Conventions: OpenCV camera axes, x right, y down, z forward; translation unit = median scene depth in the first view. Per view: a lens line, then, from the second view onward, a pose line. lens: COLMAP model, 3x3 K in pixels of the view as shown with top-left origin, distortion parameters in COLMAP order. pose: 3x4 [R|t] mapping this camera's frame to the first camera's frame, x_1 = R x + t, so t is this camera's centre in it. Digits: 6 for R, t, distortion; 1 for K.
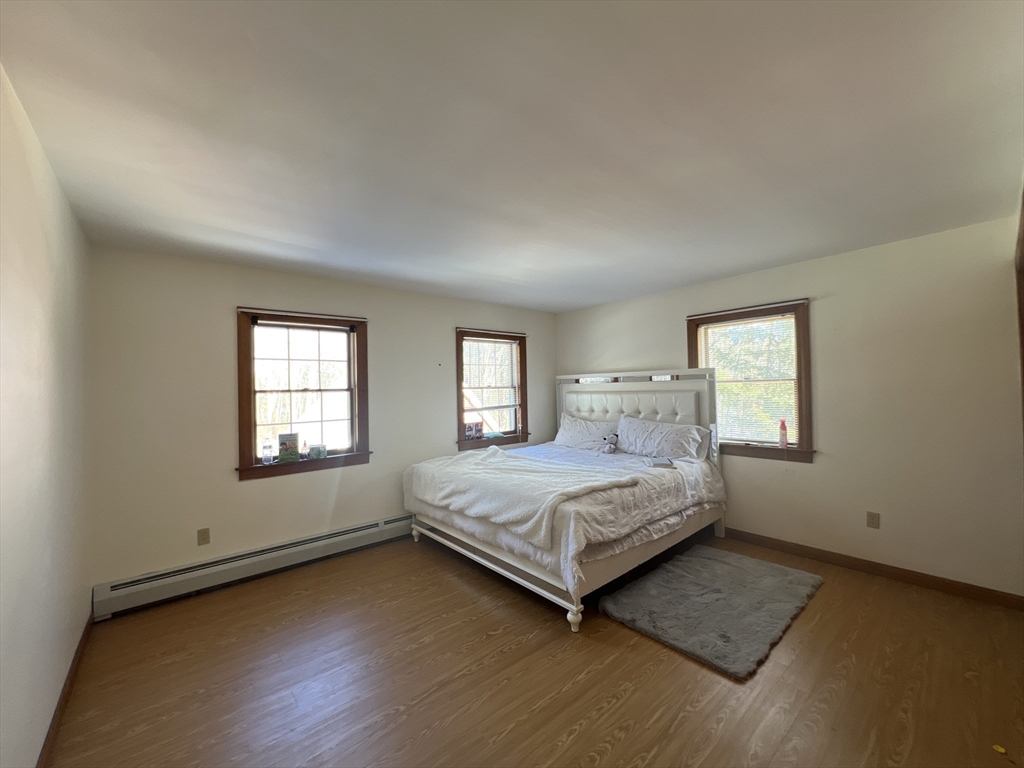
lens RADIAL K [[409.2, 0, 512.7], [0, 409.2, 384.5], [0, 0, 1]] dist [0.000118, 0.000200]
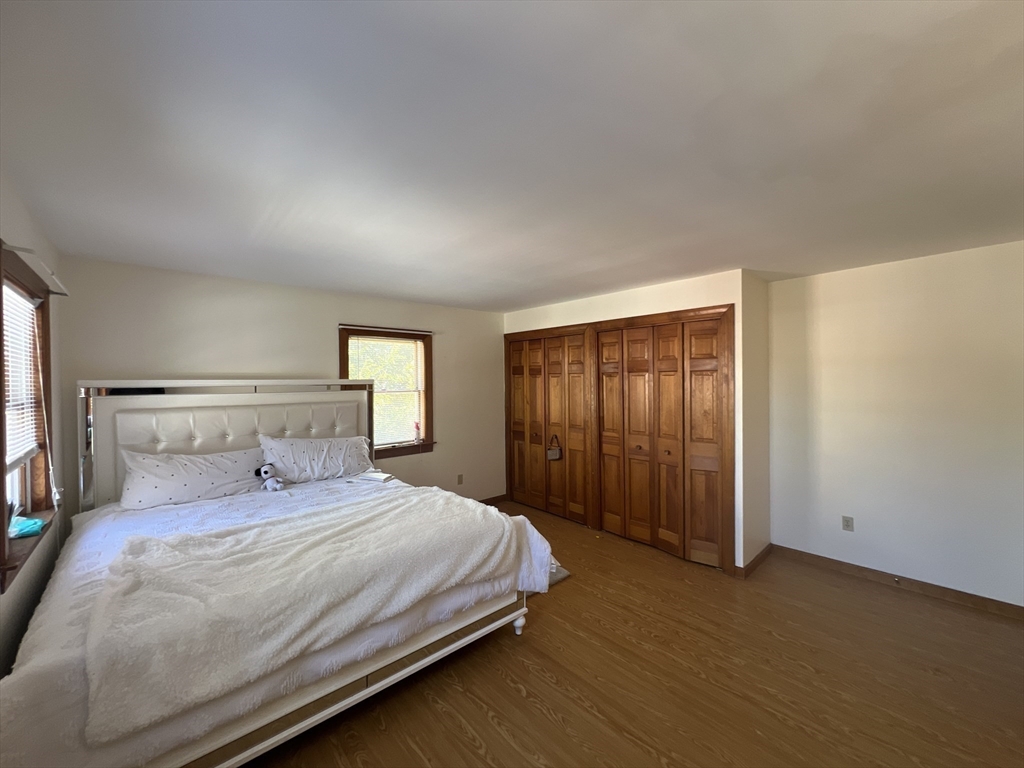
lens RADIAL K [[409.2, 0, 512.7], [0, 409.2, 384.5], [0, 0, 1]] dist [0.000118, 0.000200]
pose [[-0.024795, 0.013593, 0.999600, -0.644090], [-0.000217, 0.999907, -0.013602, -0.014564], [-0.999693, -0.000554, -0.024790, 0.742645]]
